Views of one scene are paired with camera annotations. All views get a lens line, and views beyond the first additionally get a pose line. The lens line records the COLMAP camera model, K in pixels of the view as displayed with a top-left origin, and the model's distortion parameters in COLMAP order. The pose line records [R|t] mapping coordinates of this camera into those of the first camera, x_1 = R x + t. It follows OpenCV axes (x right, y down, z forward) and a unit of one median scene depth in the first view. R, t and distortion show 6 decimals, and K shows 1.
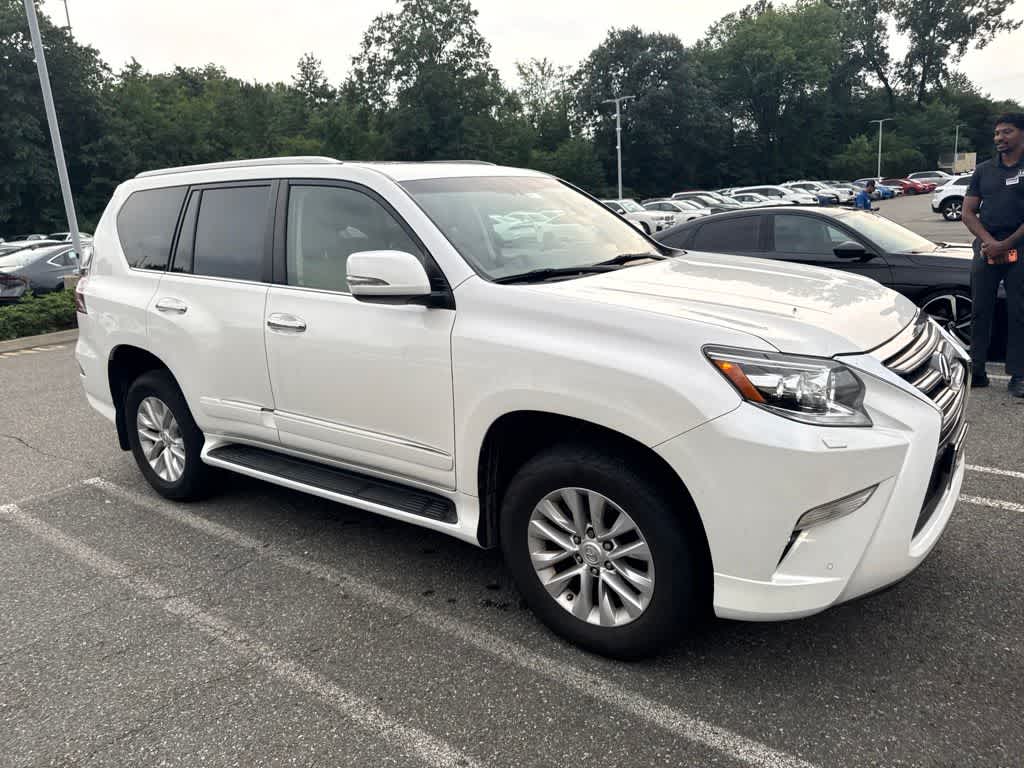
lens RADIAL K [[733.7, 0, 516.5], [0, 733.7, 381.0], [0, 0, 1]] dist [0.016953, -0.017605]
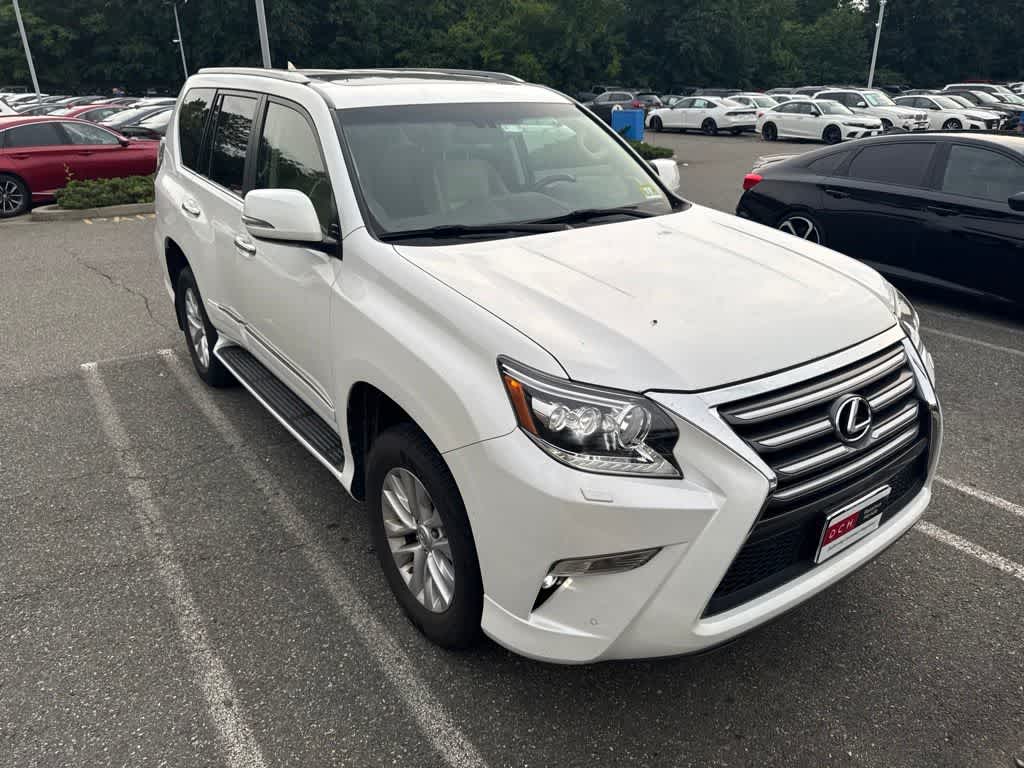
lens RADIAL K [[733.7, 0, 509.9], [0, 733.7, 388.4], [0, 0, 1]] dist [0.016953, -0.017605]
pose [[0.948438, 0.170270, -0.267346, 0.035392], [-0.123688, 0.975408, 0.182432, -0.011929], [0.291834, -0.139958, 0.946174, 0.011268]]
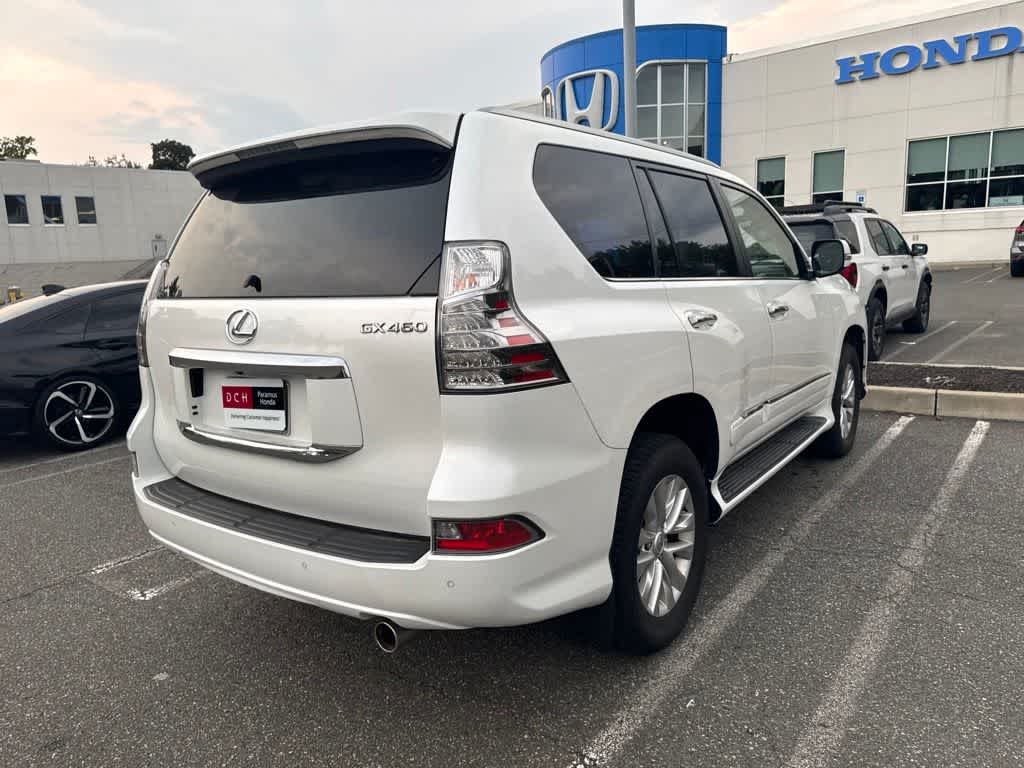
lens RADIAL K [[733.7, 0, 522.8], [0, 733.7, 383.9], [0, 0, 1]] dist [0.016953, -0.017605]
pose [[-0.020186, -0.111973, 0.993506, -0.144039], [0.282271, 0.952644, 0.113103, -0.020874], [-0.959122, 0.282721, 0.012376, 0.142080]]
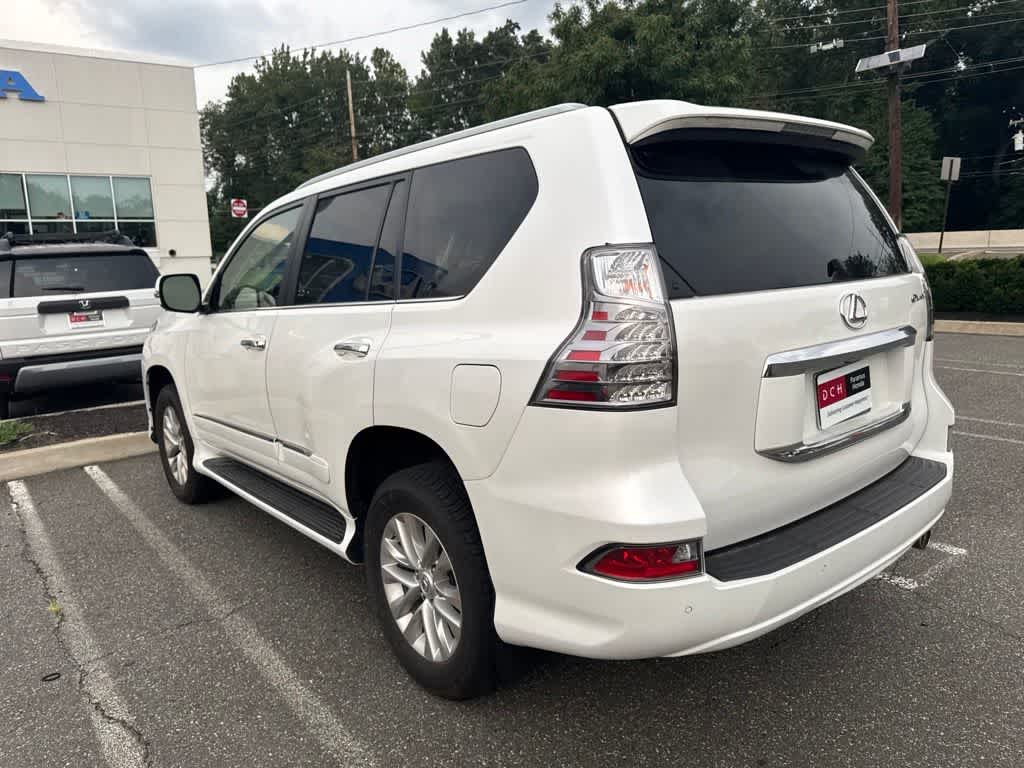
lens RADIAL K [[733.7, 0, 509.3], [0, 733.7, 388.6], [0, 0, 1]] dist [0.016953, -0.017605]
pose [[-0.966096, 0.053349, 0.252611, -0.060378], [0.150612, 0.911143, 0.383581, -0.049527], [-0.209701, 0.408622, -0.888287, 0.235377]]
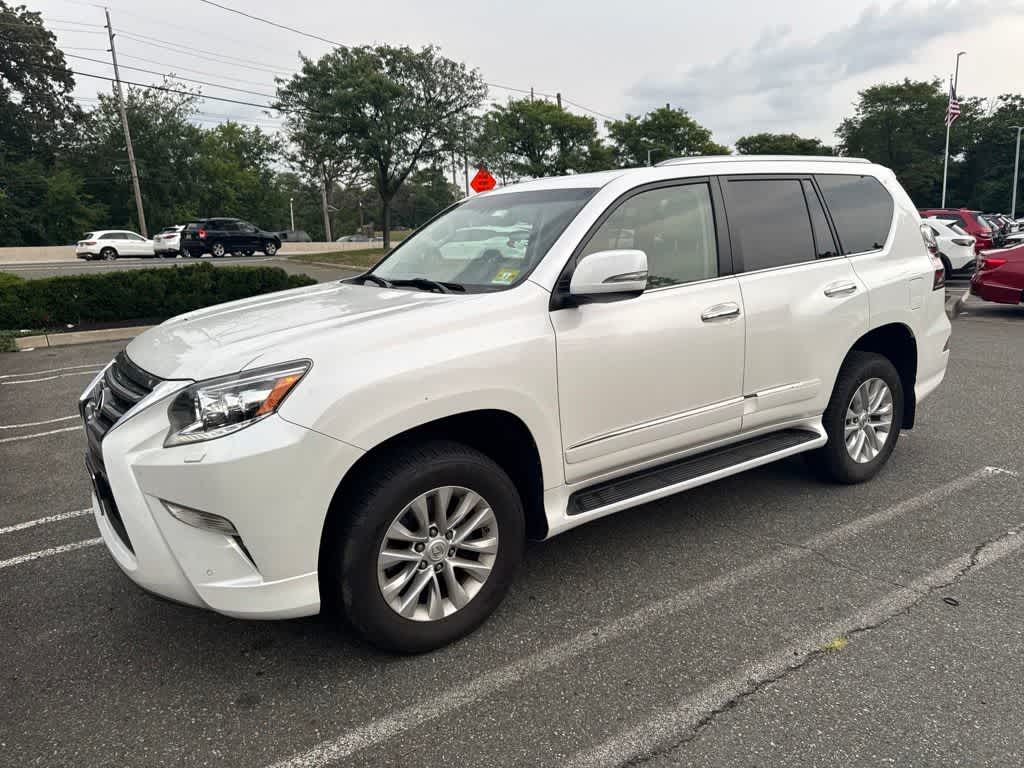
lens RADIAL K [[733.7, 0, 518.8], [0, 733.7, 386.1], [0, 0, 1]] dist [0.016953, -0.017605]
pose [[-0.305152, 0.256818, -0.917021, 0.111066], [-0.178298, 0.930514, 0.319928, -0.039563], [0.935464, 0.261130, -0.238158, 0.147409]]
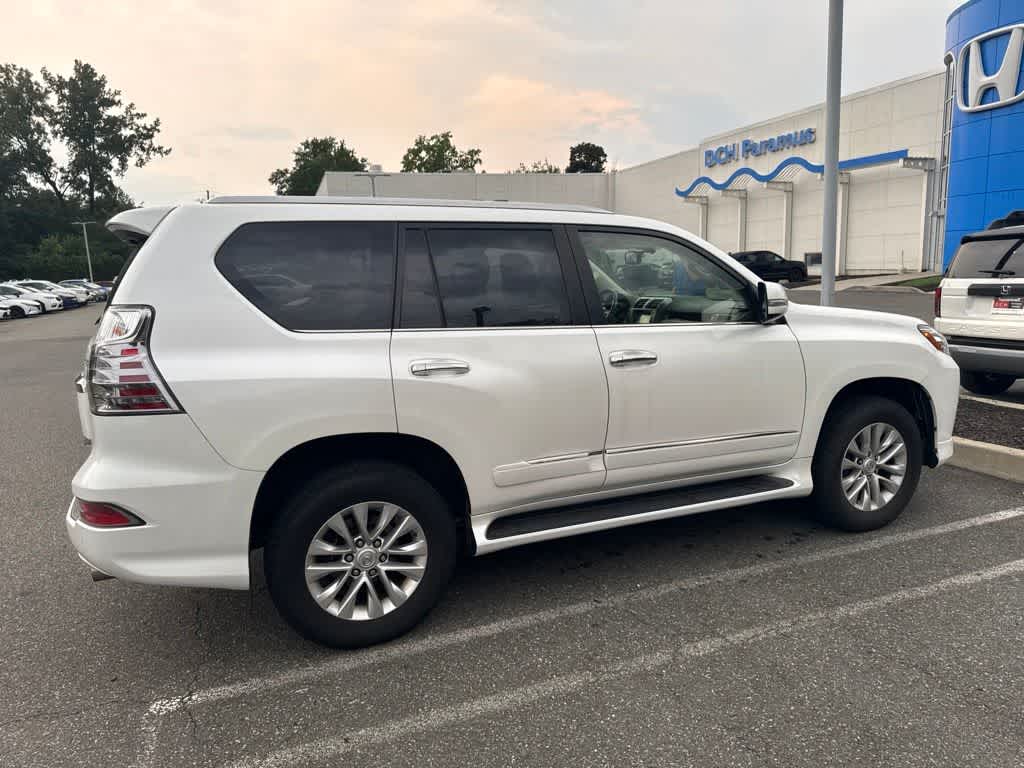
lens RADIAL K [[733.7, 0, 513.6], [0, 733.7, 385.4], [0, 0, 1]] dist [0.016953, -0.017605]
pose [[0.512031, -0.102713, 0.852804, -0.133491], [0.213538, 0.976878, -0.010553, -0.006885], [-0.832001, 0.187509, 0.522124, 0.062411]]
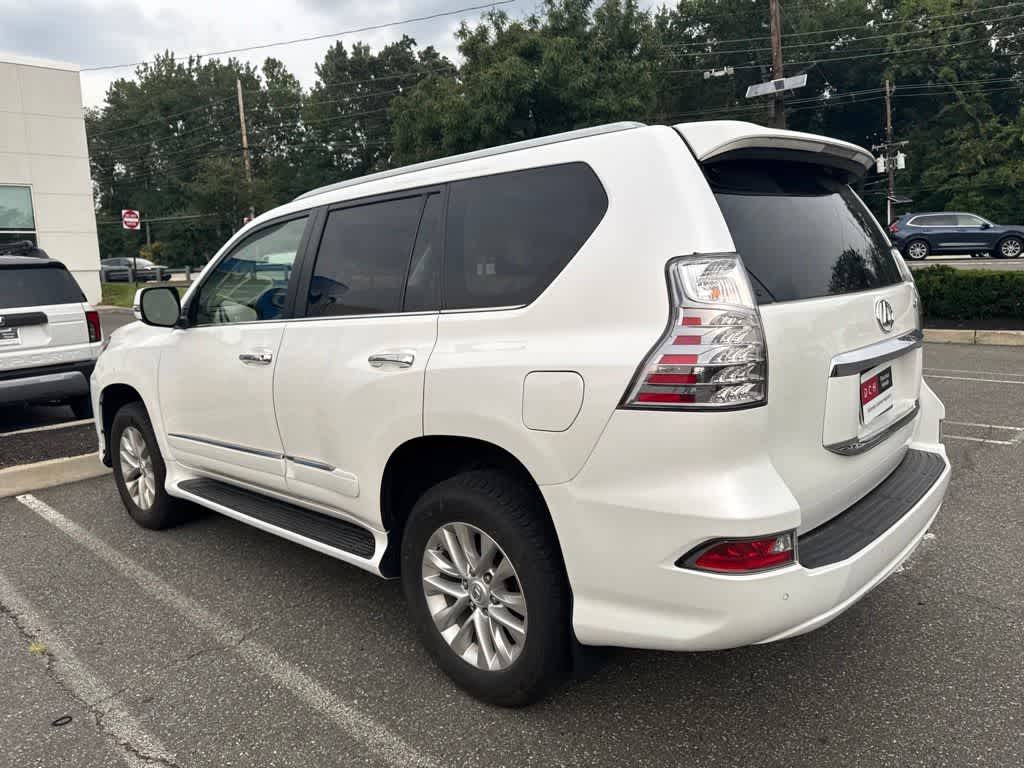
lens RADIAL K [[733.7, 0, 511.0], [0, 733.7, 380.5], [0, 0, 1]] dist [0.016953, -0.017605]
pose [[-0.989777, 0.082246, 0.116518, -0.045363], [0.120623, 0.918650, 0.376207, -0.051699], [-0.076097, 0.386415, -0.919180, 0.239149]]
